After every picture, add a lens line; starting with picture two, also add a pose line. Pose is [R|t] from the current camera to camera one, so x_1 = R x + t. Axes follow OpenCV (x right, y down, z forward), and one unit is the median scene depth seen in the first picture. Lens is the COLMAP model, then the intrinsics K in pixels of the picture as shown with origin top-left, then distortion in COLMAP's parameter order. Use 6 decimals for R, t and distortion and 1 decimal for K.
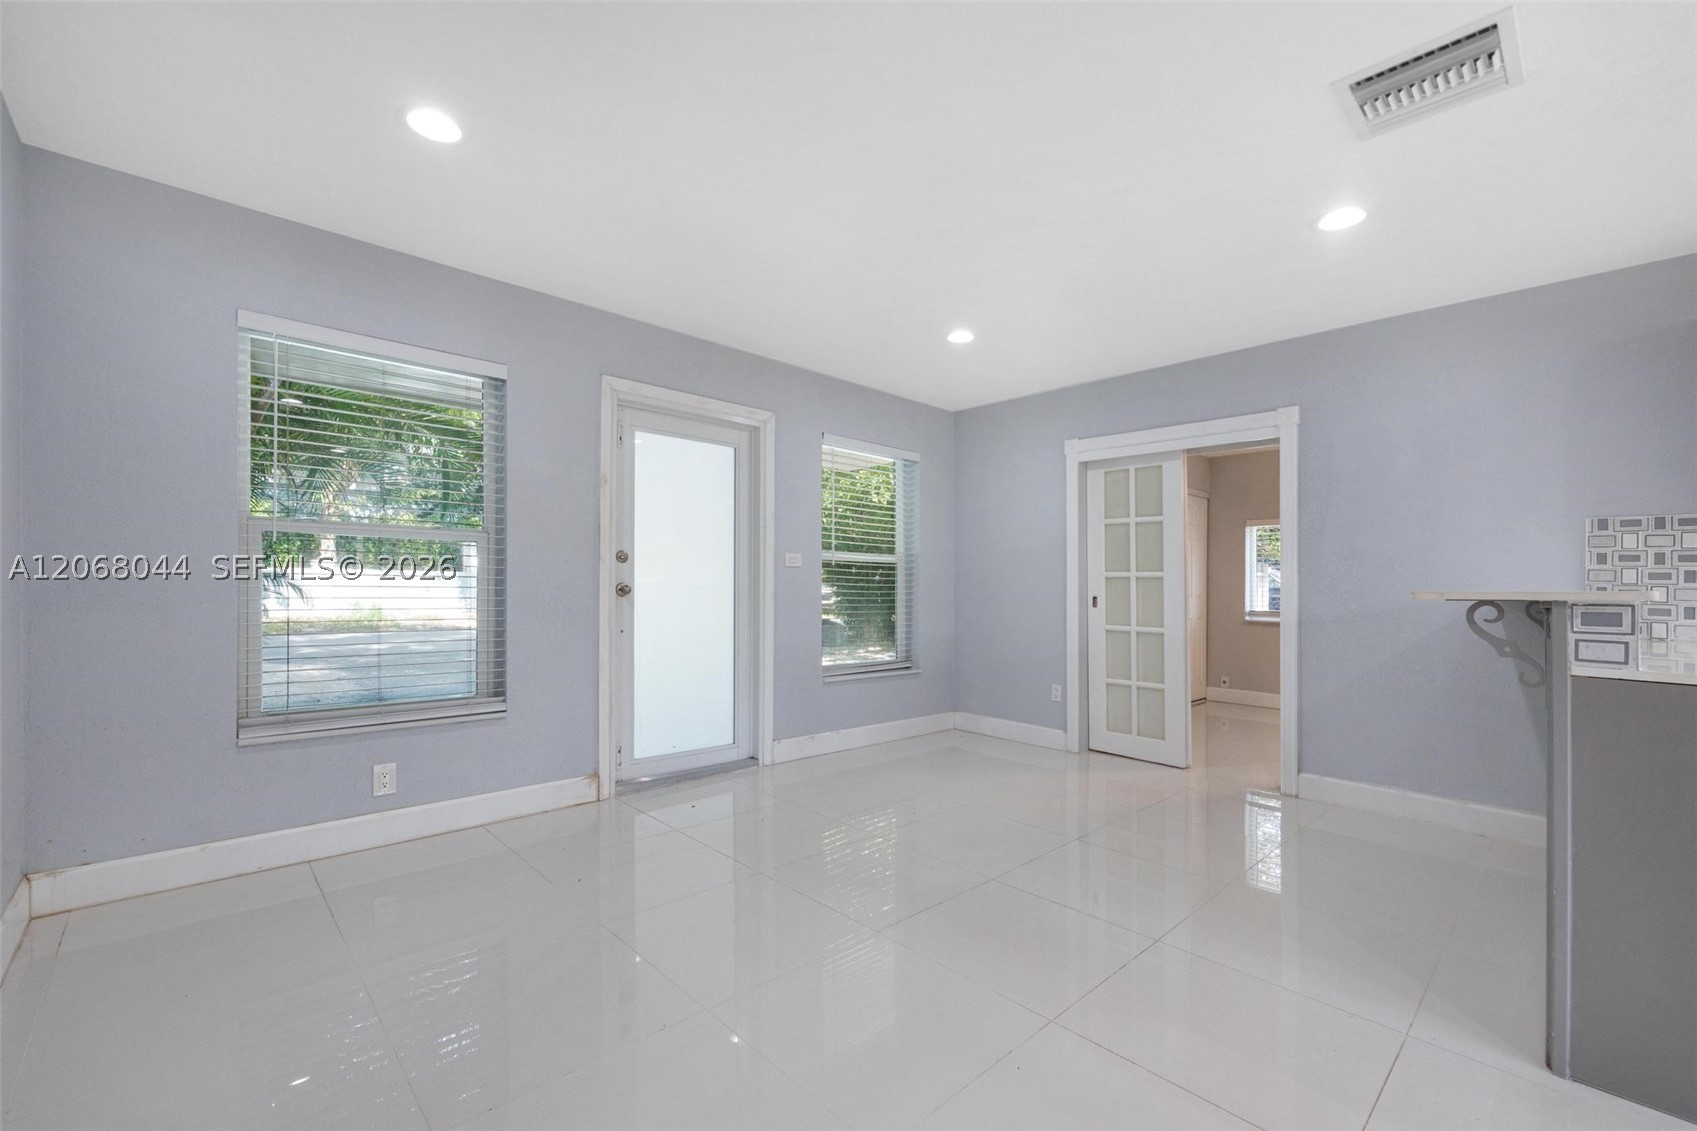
lens RADIAL K [[708.0, 0, 852.2], [0, 708.0, 584.7], [0, 0, 1]] dist [0.000367, 0.000213]
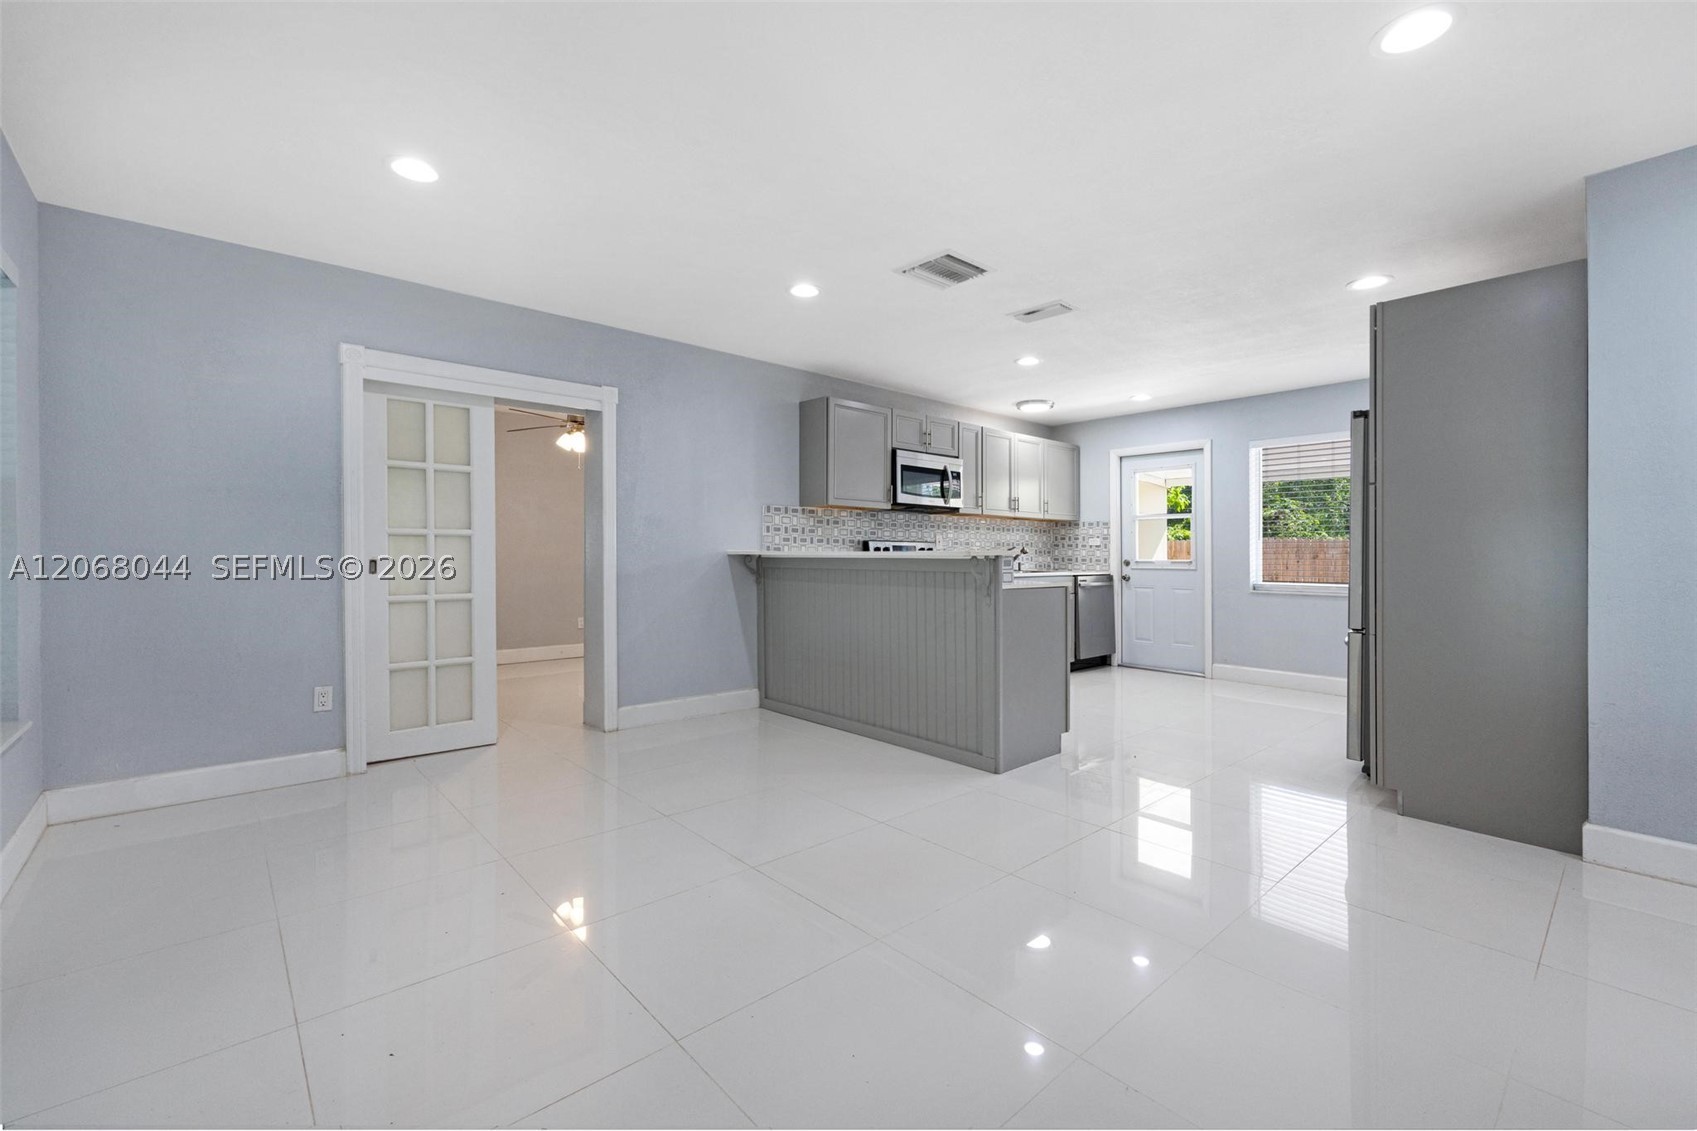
lens RADIAL K [[718.6, 0, 850.7], [0, 718.6, 550.1], [0, 0, 1]] dist [-0.000403, -0.000012]
pose [[0.033284, -0.014475, 0.999341, -0.460391], [-0.005015, 0.999880, 0.014650, -0.008943], [-0.999433, -0.005499, 0.033207, 0.519741]]
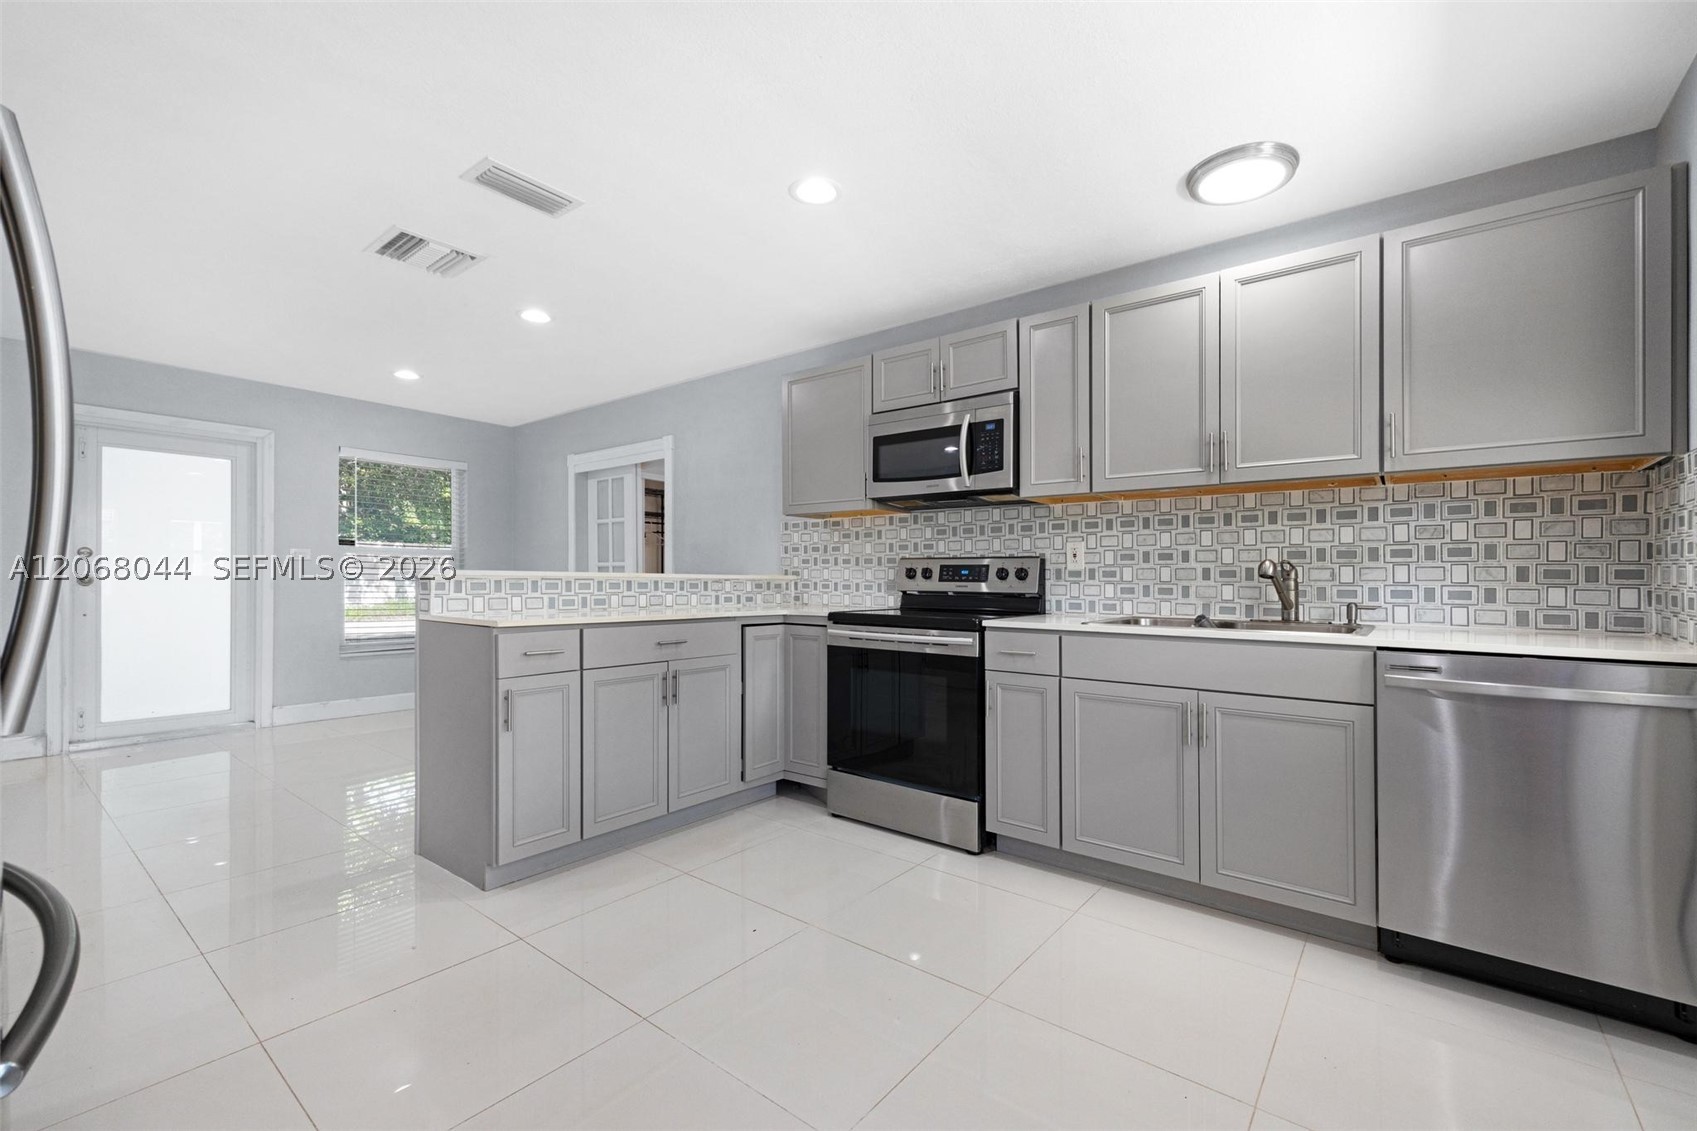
lens RADIAL K [[711.6, 0, 848.5], [0, 711.6, 565.5], [0, 0, 1]] dist [0.000000, 0.000034]
pose [[0.990625, -0.007656, 0.136394, 0.688842], [0.010299, 0.999772, -0.018682, 0.016506], [-0.136220, 0.019912, 0.990478, -0.314346]]
